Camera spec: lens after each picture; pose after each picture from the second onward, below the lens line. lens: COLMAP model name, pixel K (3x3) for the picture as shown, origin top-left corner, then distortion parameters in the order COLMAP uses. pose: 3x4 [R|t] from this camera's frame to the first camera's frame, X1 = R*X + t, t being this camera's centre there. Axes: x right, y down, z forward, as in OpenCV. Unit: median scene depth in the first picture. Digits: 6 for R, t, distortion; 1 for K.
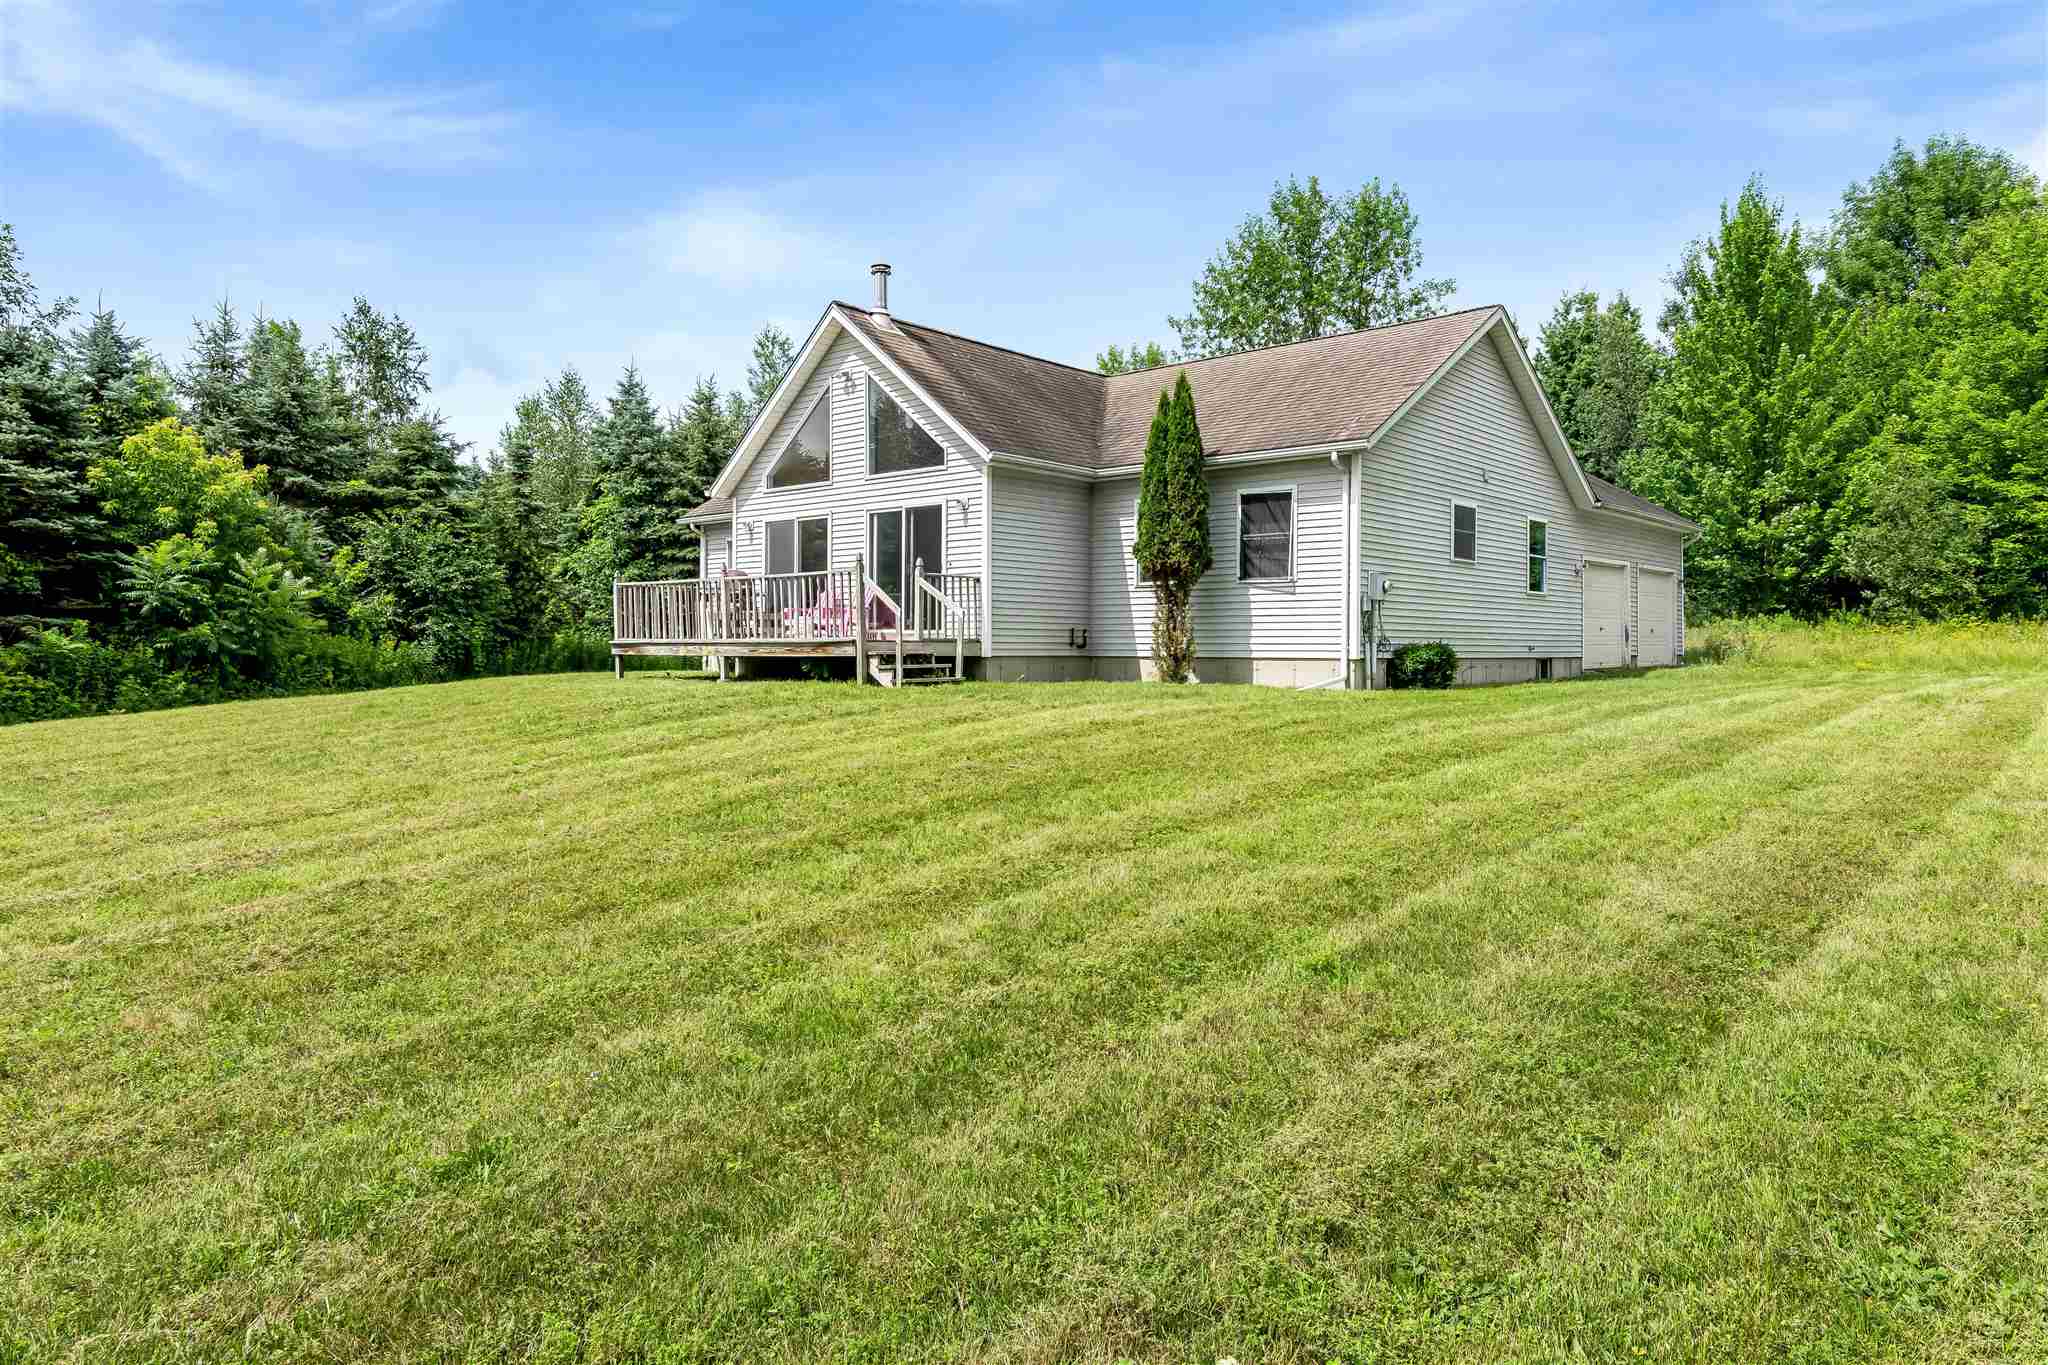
lens RADIAL K [[1256.9, 0, 1020.9], [0, 1256.9, 673.9], [0, 0, 1]] dist [-0.000920, 0.000447]
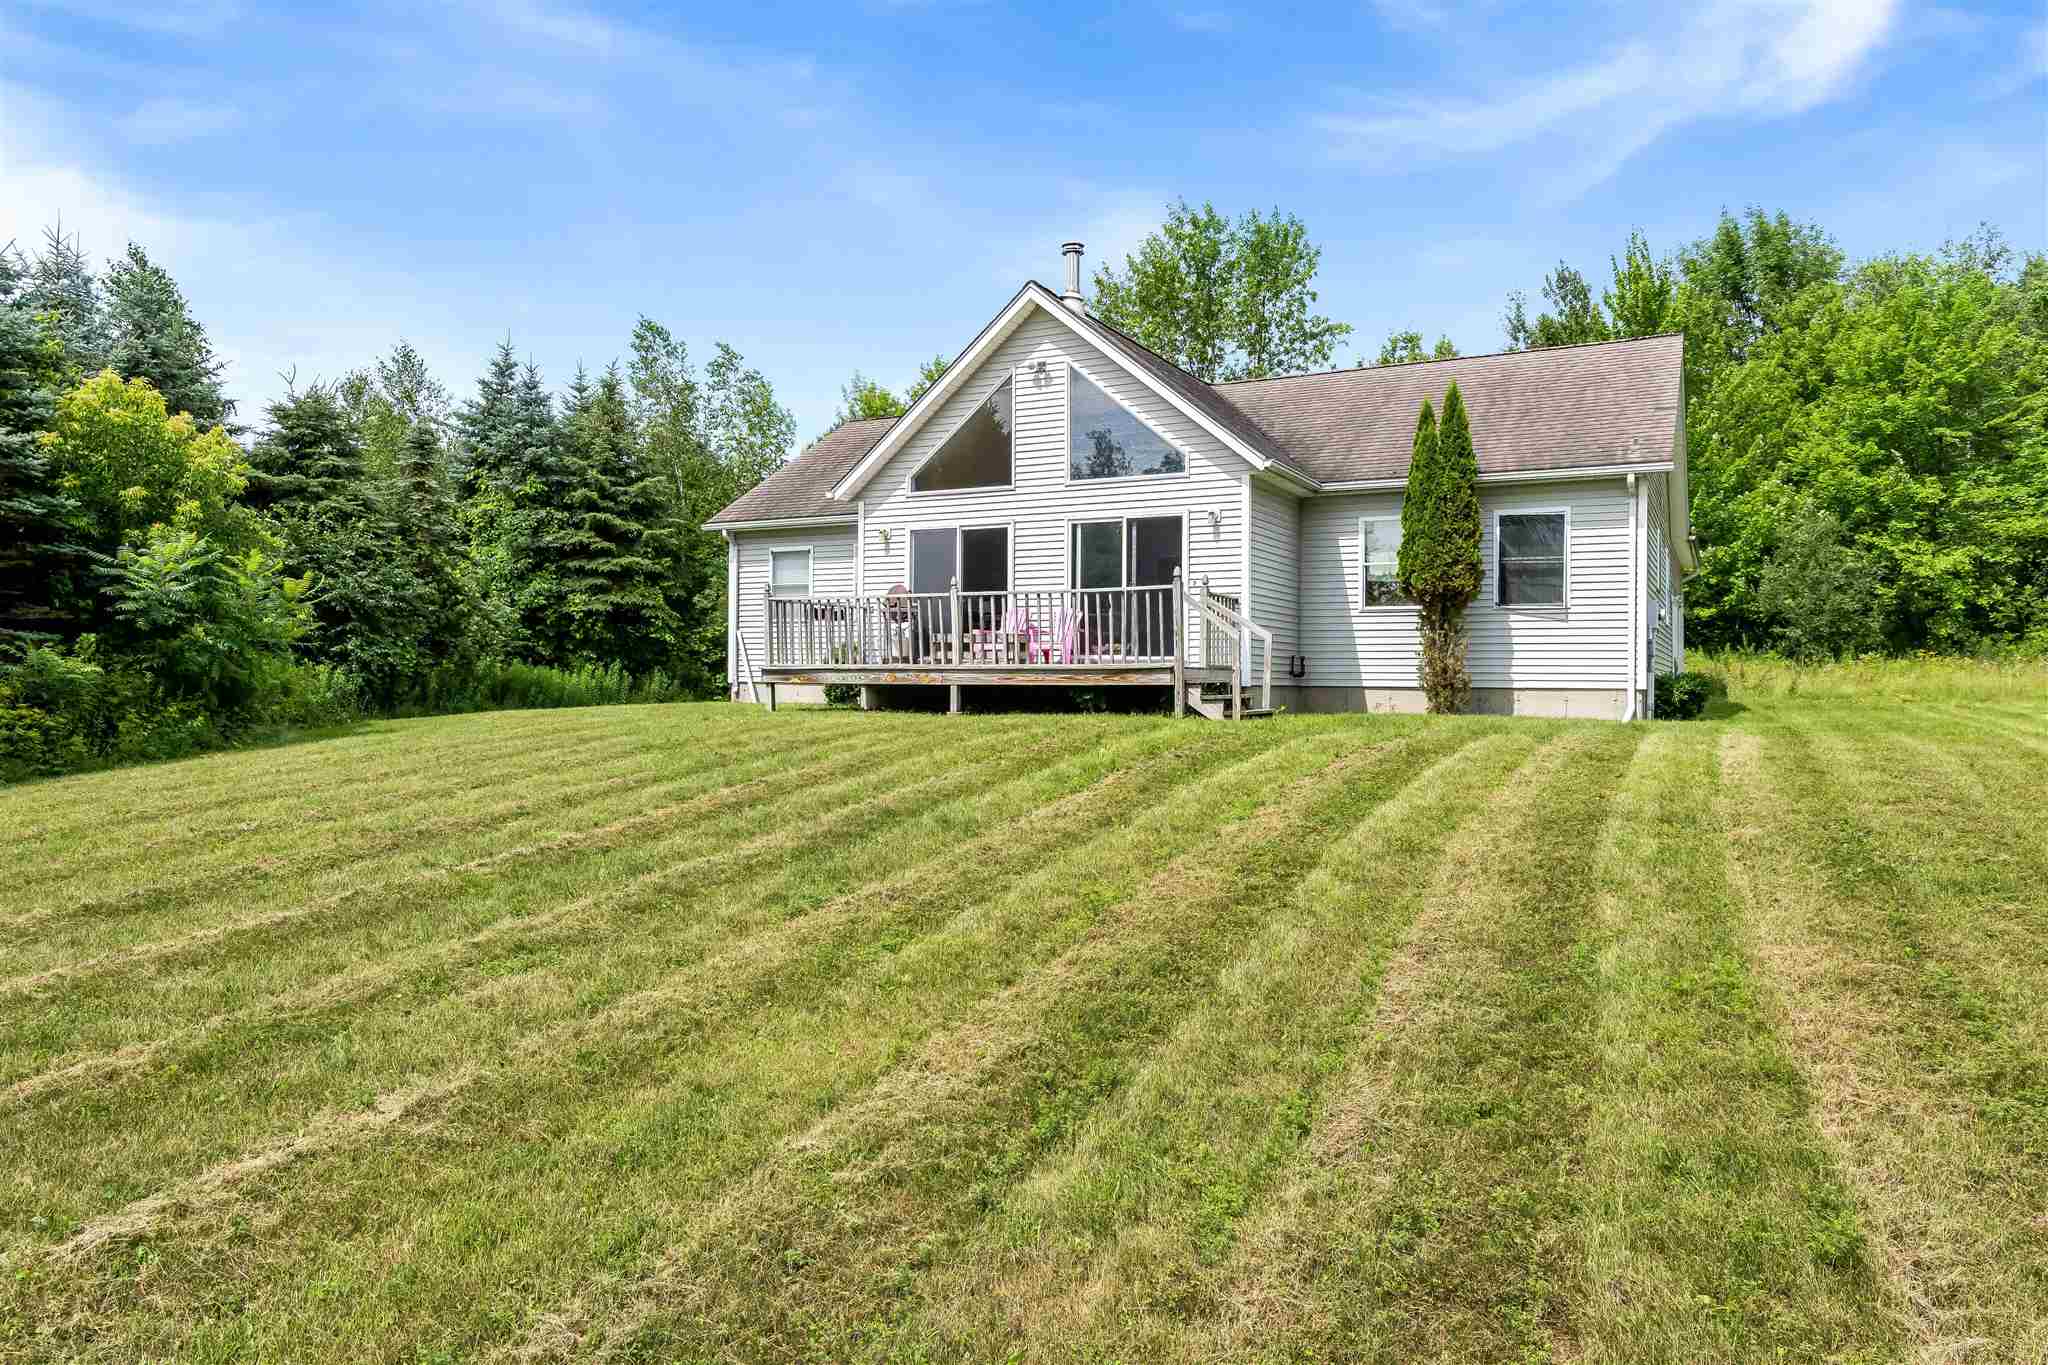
lens RADIAL K [[1325.7, 0, 1023.0], [0, 1325.7, 673.2], [0, 0, 1]] dist [-0.001991, -0.000618]
pose [[0.971373, 0.004088, 0.237526, -0.372285], [0.001800, 0.999697, -0.024570, -0.000138], [-0.237554, 0.024294, 0.971070, 0.108972]]
